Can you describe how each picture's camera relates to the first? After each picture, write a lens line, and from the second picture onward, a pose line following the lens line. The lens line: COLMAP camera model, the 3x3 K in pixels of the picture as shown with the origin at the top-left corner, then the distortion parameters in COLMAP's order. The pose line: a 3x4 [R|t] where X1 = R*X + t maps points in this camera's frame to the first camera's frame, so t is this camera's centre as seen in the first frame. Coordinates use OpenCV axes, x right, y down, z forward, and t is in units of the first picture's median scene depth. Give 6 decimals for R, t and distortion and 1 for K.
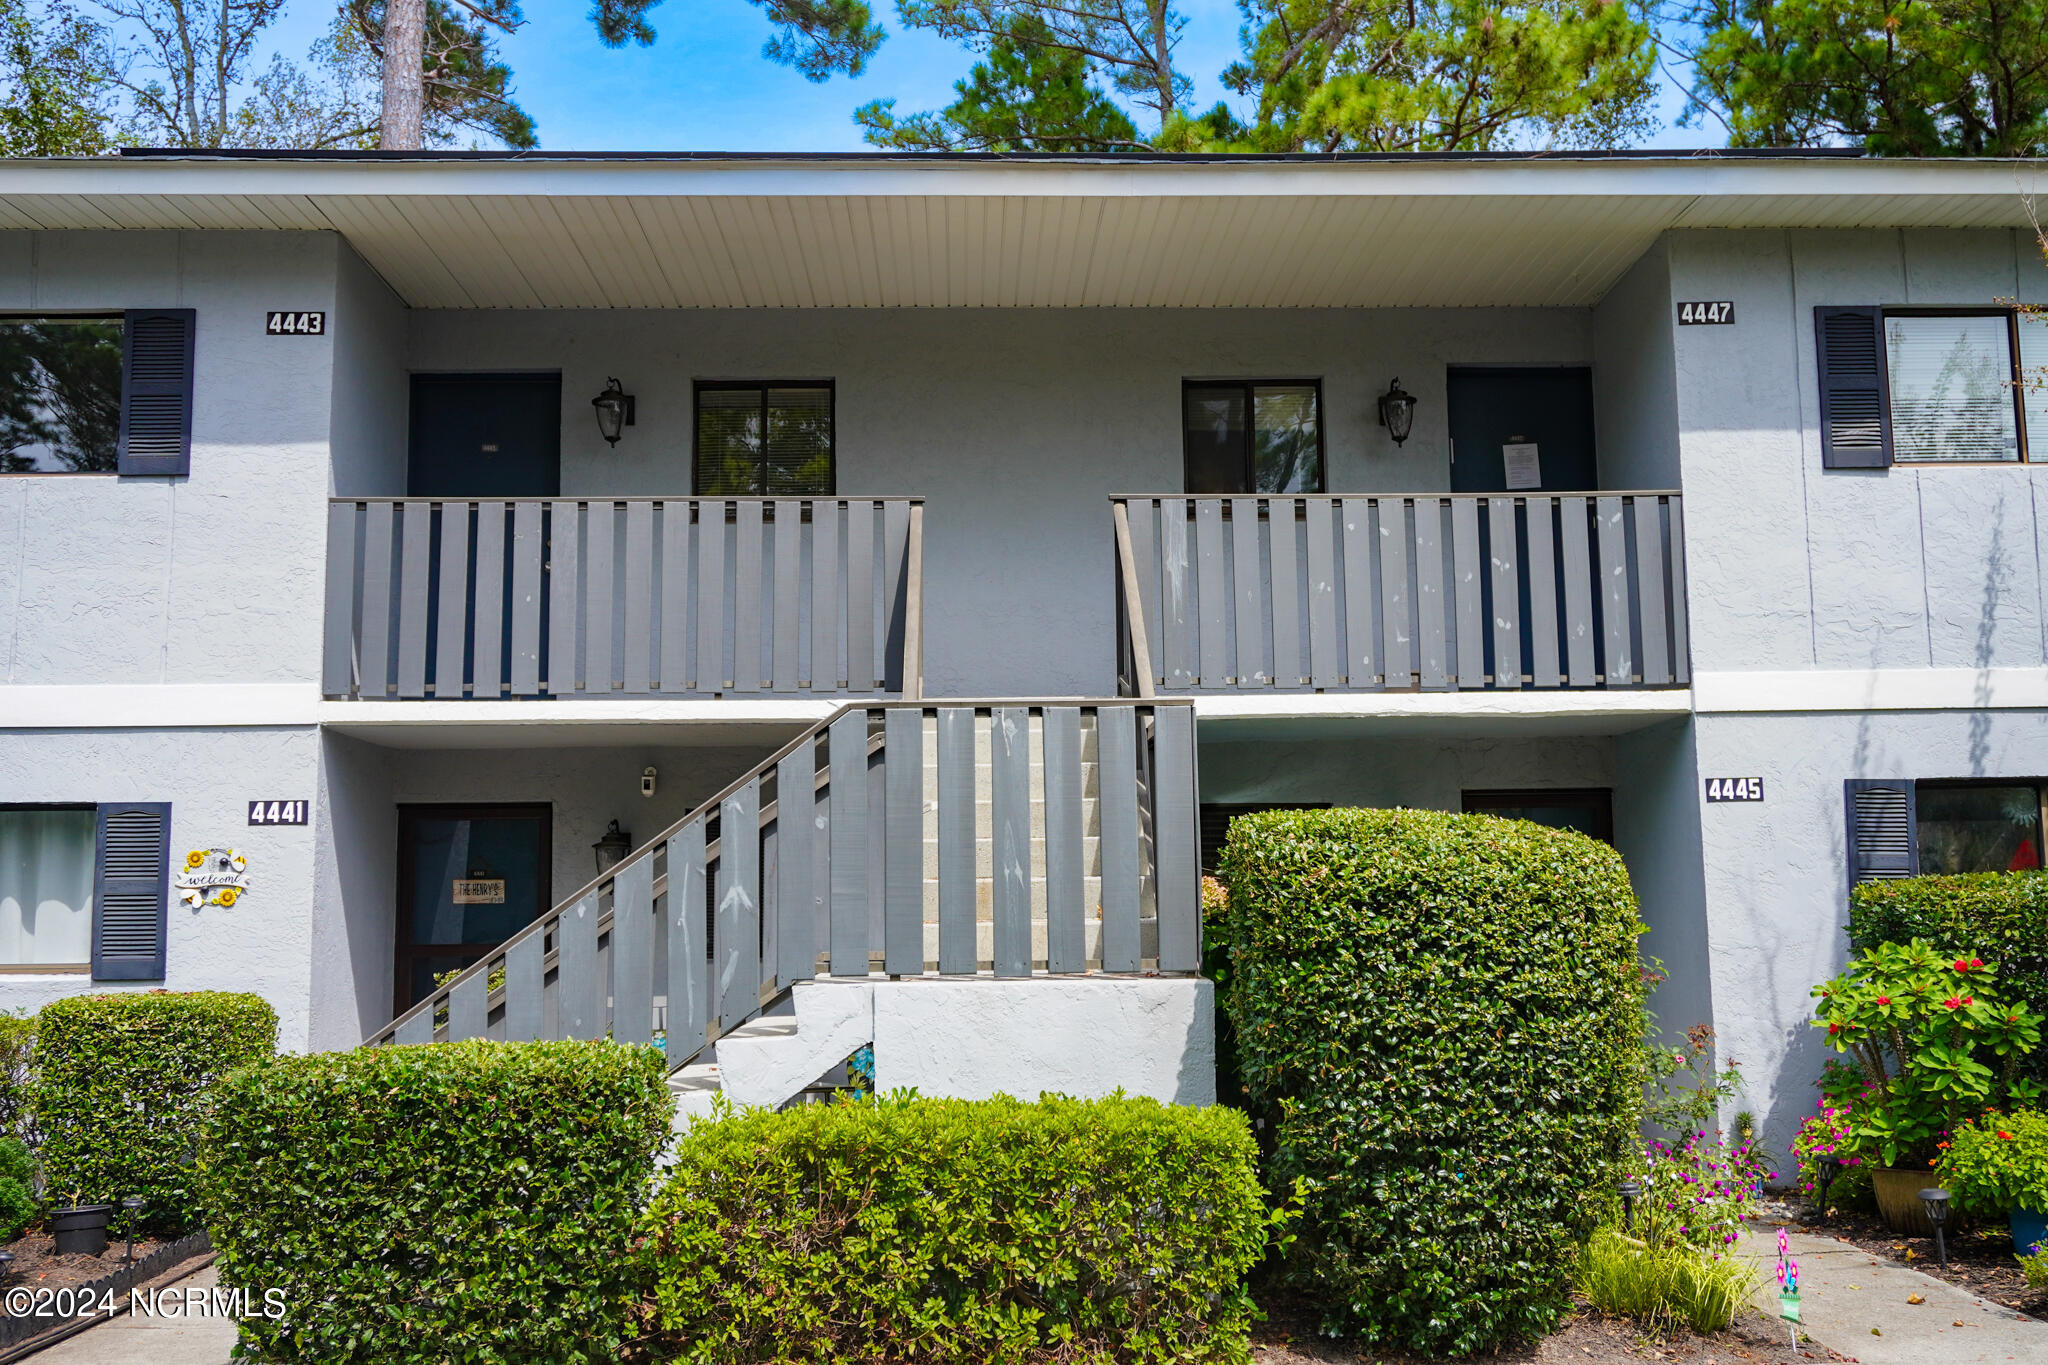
lens RADIAL K [[1919.5, 0, 1022.8], [0, 1919.5, 675.1], [0, 0, 1]] dist [-0.009044, 0.000000]
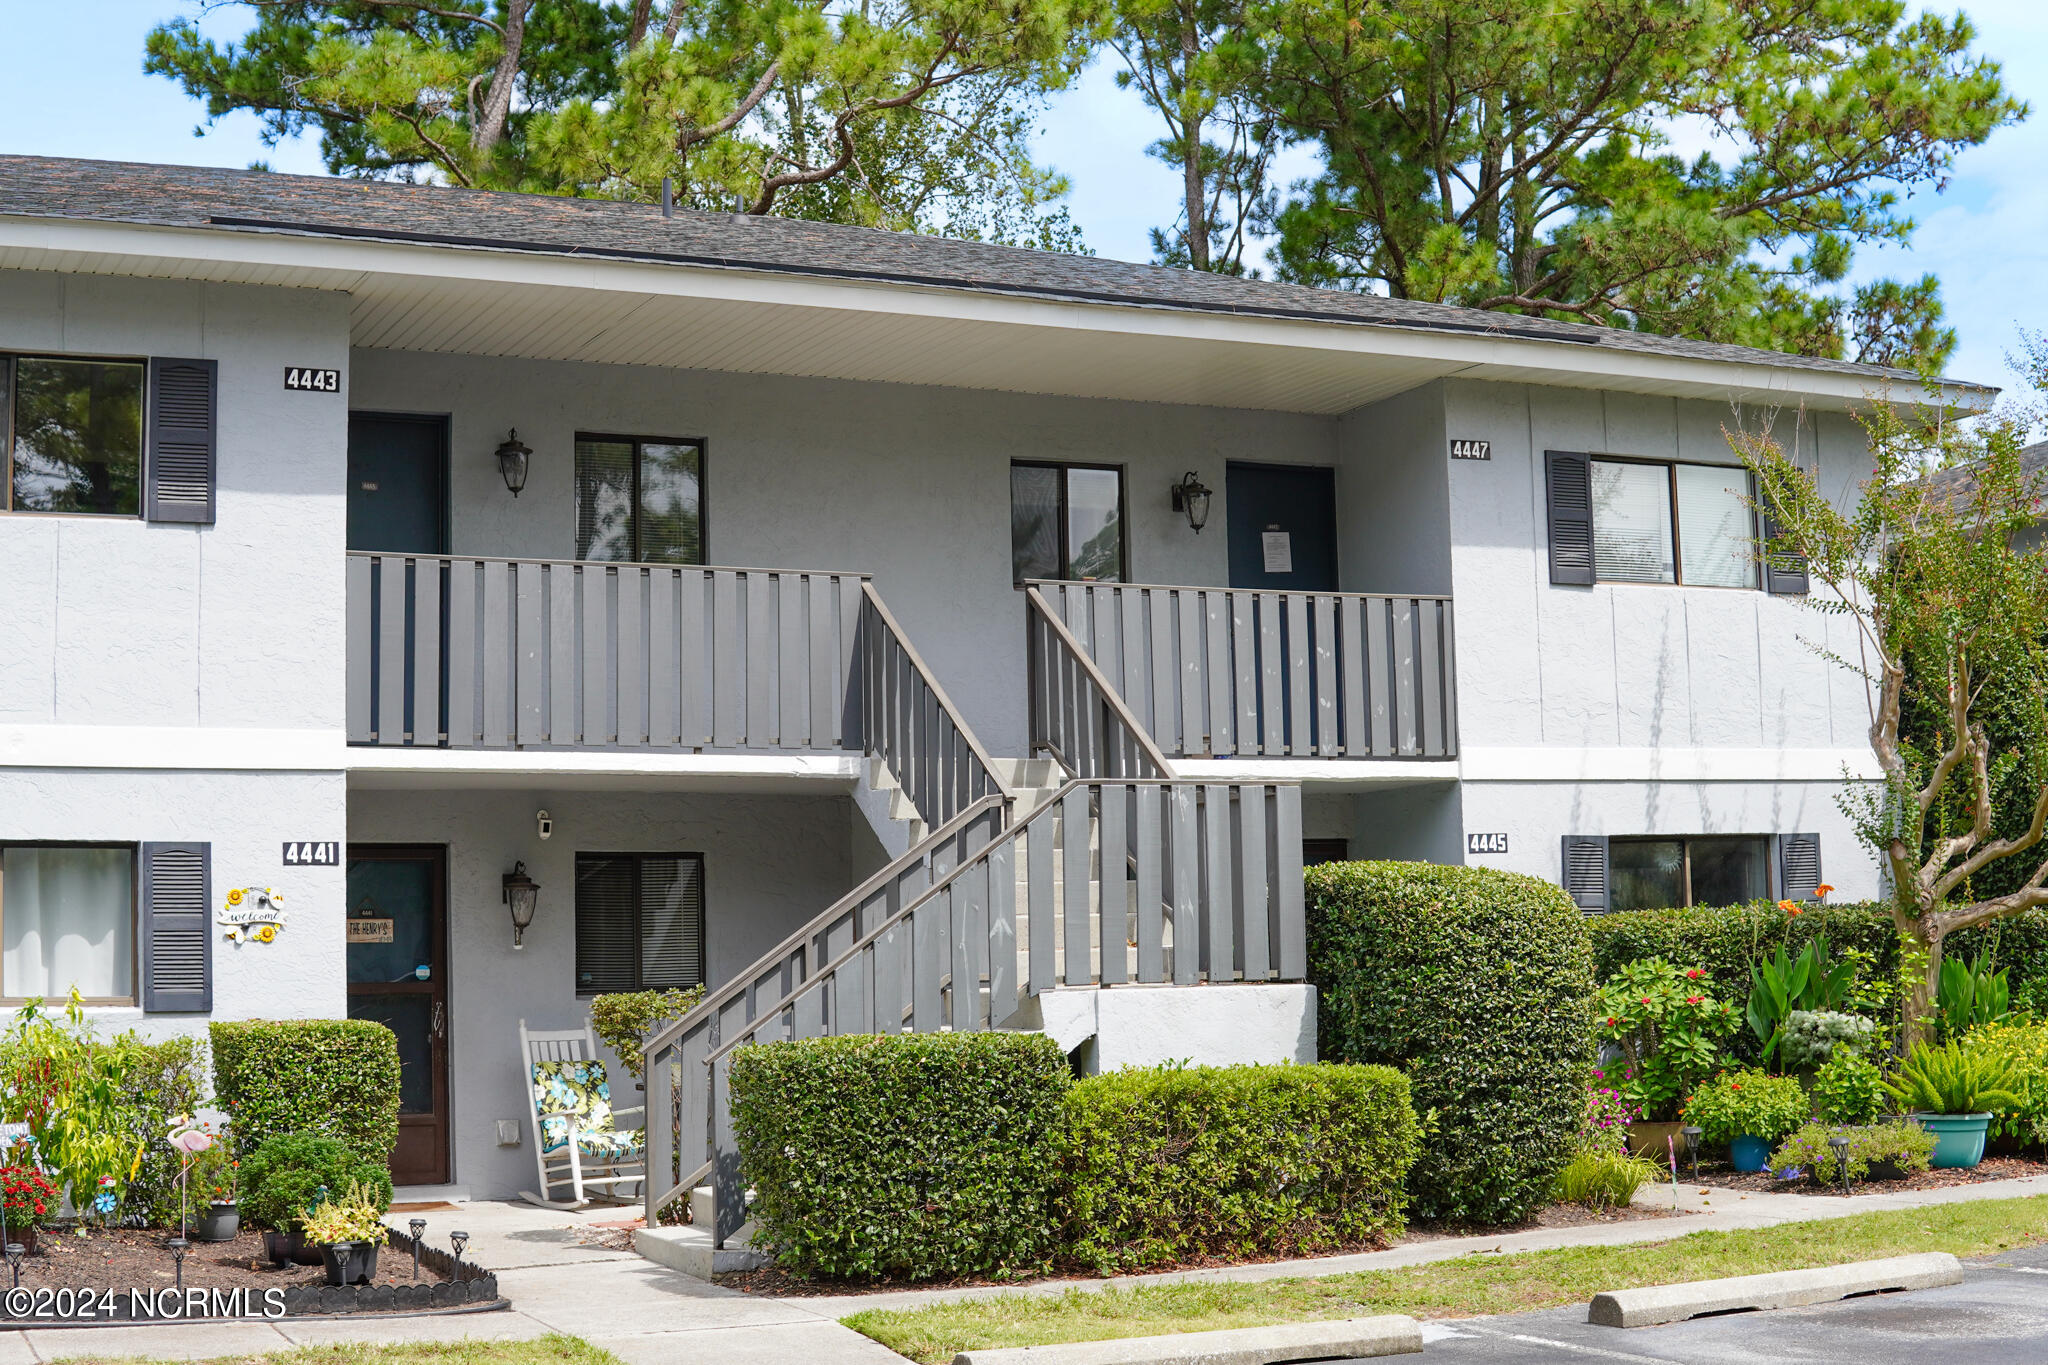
lens RADIAL K [[2714.9, 0, 1023.8], [0, 2714.9, 685.0], [0, 0, 1]] dist [-0.186648, 0.000000]
pose [[0.920660, 0.030972, 0.389134, -0.601758], [-0.035938, 0.999339, 0.005487, -0.042151], [-0.388707, -0.019037, 0.921165, -0.496417]]
